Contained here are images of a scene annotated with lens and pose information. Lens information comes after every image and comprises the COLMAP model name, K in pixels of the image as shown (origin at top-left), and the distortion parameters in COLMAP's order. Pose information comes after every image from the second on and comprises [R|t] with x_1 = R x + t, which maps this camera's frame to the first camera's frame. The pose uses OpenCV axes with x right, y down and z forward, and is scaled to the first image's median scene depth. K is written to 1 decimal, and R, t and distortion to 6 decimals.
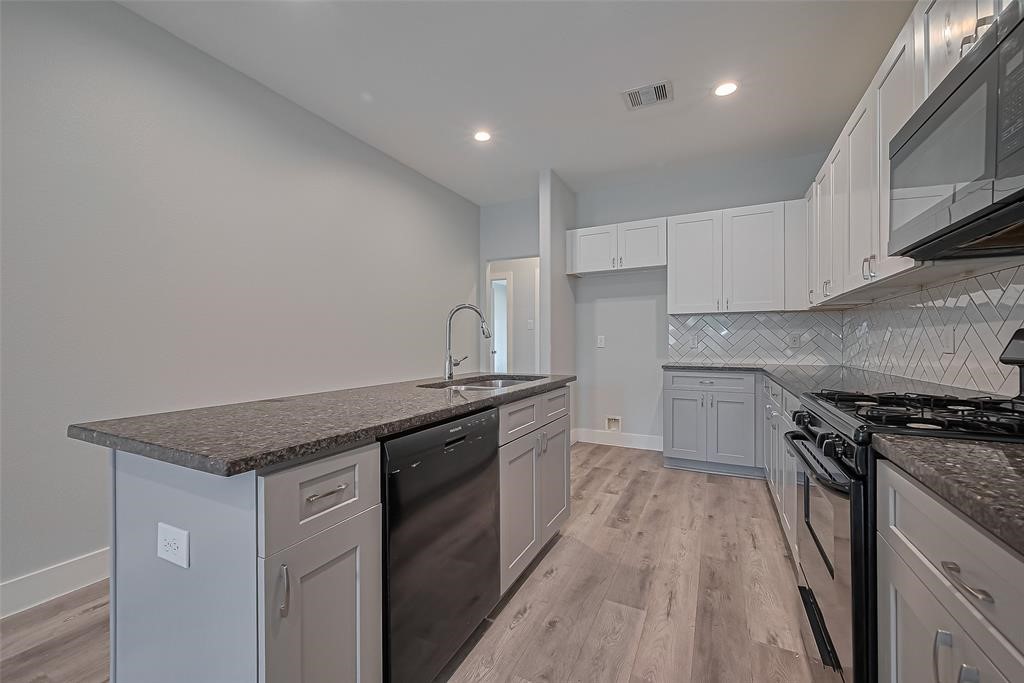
lens RADIAL K [[417.6, 0, 506.4], [0, 417.6, 343.7], [0, 0, 1]] dist [0.001819, 0.000097]
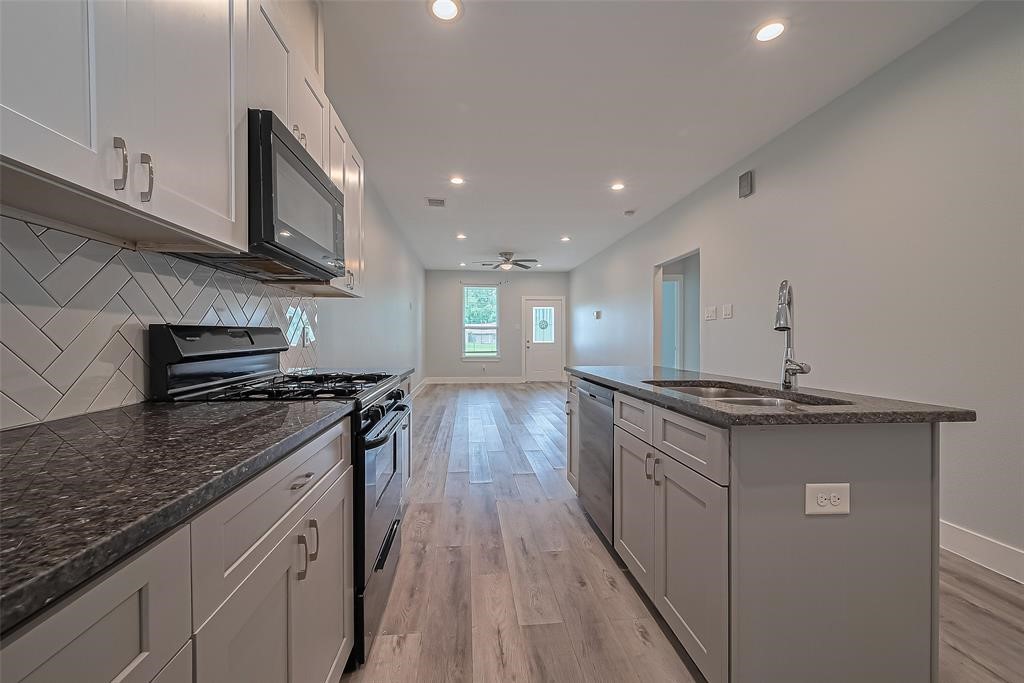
lens RADIAL K [[417.6, 0, 509.7], [0, 417.6, 341.1], [0, 0, 1]] dist [0.001819, 0.000097]
pose [[-0.841049, 0.006944, -0.540914, 0.958008], [0.002146, 0.999953, 0.009499, -0.008985], [0.540954, 0.006829, -0.841024, 1.982657]]
